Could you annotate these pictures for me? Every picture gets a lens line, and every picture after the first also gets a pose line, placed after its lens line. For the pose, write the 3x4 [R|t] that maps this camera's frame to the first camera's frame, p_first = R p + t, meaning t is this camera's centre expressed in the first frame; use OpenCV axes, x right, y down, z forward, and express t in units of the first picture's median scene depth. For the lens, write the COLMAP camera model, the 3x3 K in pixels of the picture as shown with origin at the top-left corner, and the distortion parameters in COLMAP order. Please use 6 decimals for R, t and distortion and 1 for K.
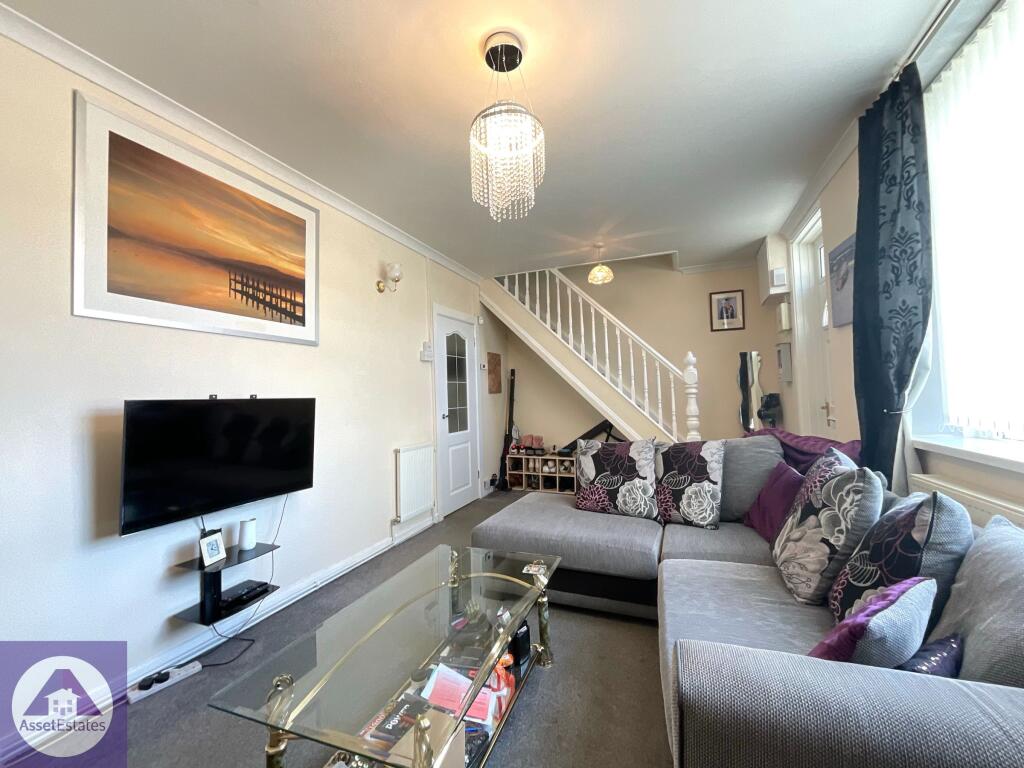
lens RADIAL K [[418.6, 0, 510.0], [0, 418.6, 383.1], [0, 0, 1]] dist [-0.002504, 0.003536]
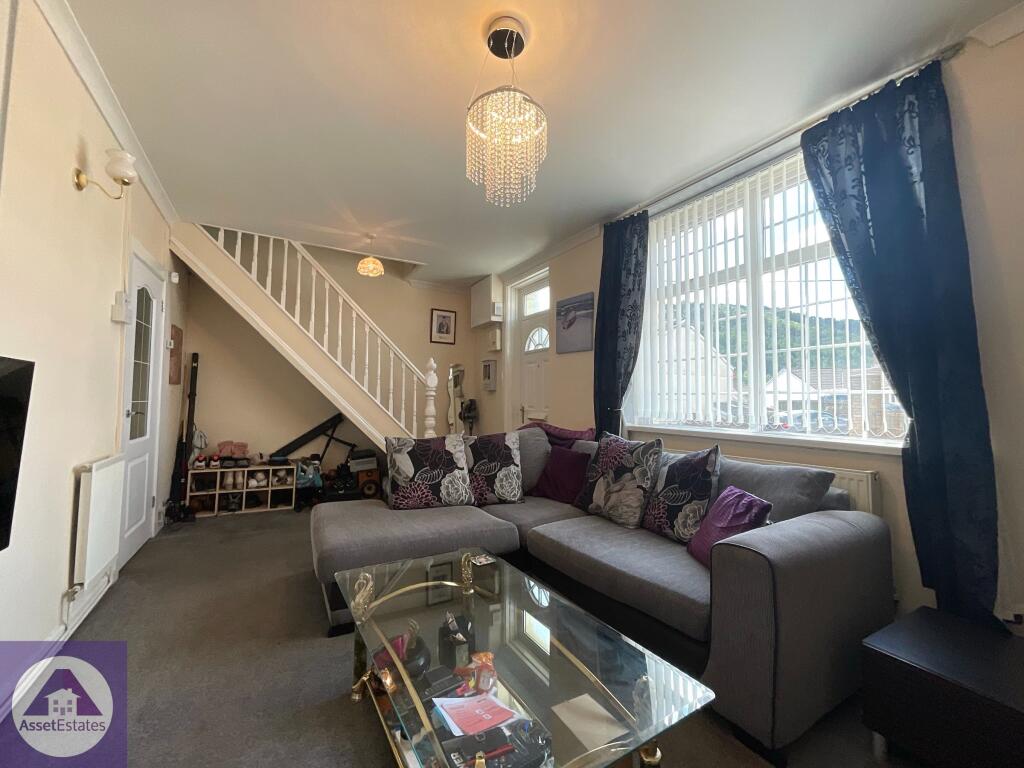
lens RADIAL K [[418.6, 0, 510.0], [0, 418.6, 383.1], [0, 0, 1]] dist [-0.002504, 0.003536]
pose [[0.616653, 0.070549, 0.784067, -0.341469], [-0.054246, 0.997417, -0.047083, 0.035690], [-0.785364, -0.013499, 0.618888, 0.168995]]
